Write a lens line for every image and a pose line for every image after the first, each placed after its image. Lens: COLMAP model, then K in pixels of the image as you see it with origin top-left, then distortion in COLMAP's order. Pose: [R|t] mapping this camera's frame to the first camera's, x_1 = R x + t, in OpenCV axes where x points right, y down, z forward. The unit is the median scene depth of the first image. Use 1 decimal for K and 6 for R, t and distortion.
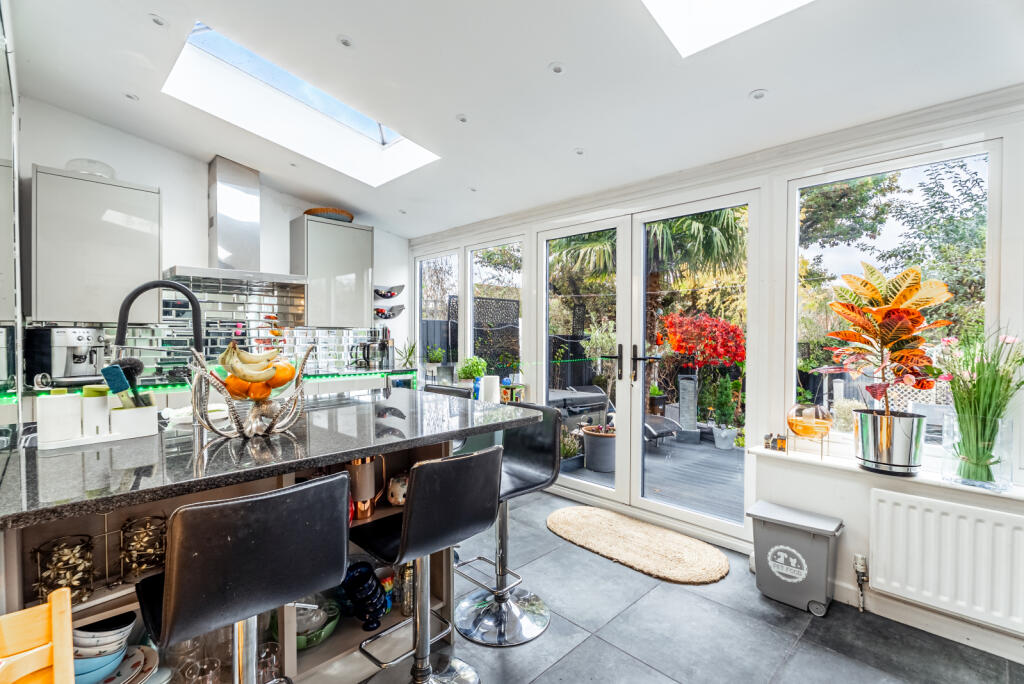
lens RADIAL K [[474.4, 0, 512.0], [0, 474.4, 342.0], [0, 0, 1]] dist [-0.000878, -0.000218]
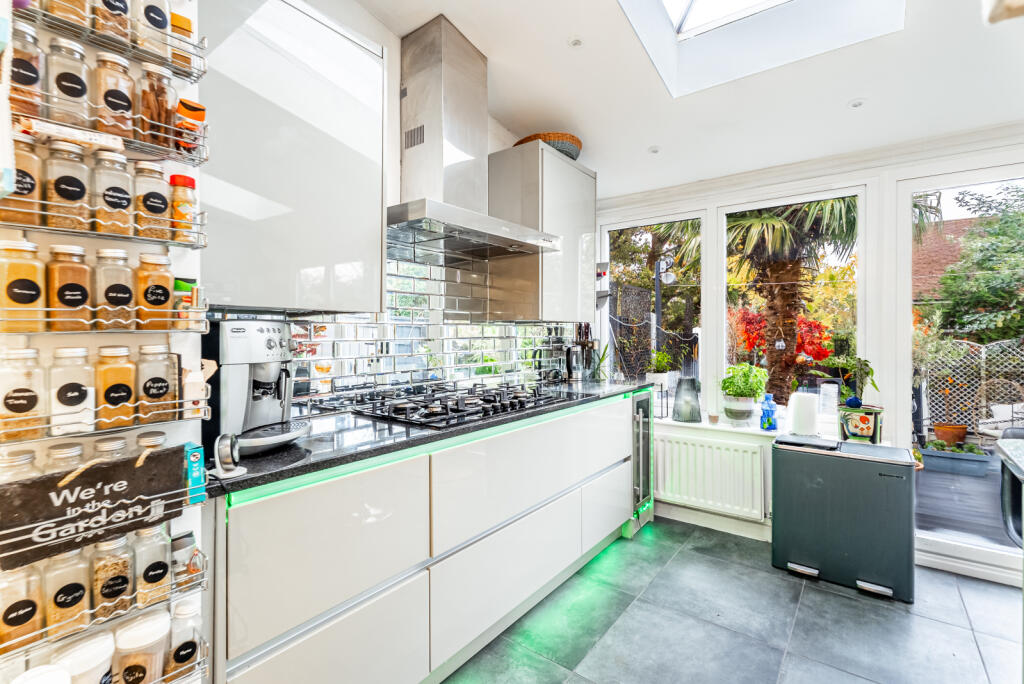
lens RADIAL K [[466.1, 0, 515.0], [0, 466.1, 325.9], [0, 0, 1]] dist [-0.000005, 0.000314]
pose [[0.990173, -0.003821, 0.139792, -0.301036], [0.008148, 0.999505, -0.030393, -0.003657], [-0.139607, 0.031233, 0.989714, 0.218566]]
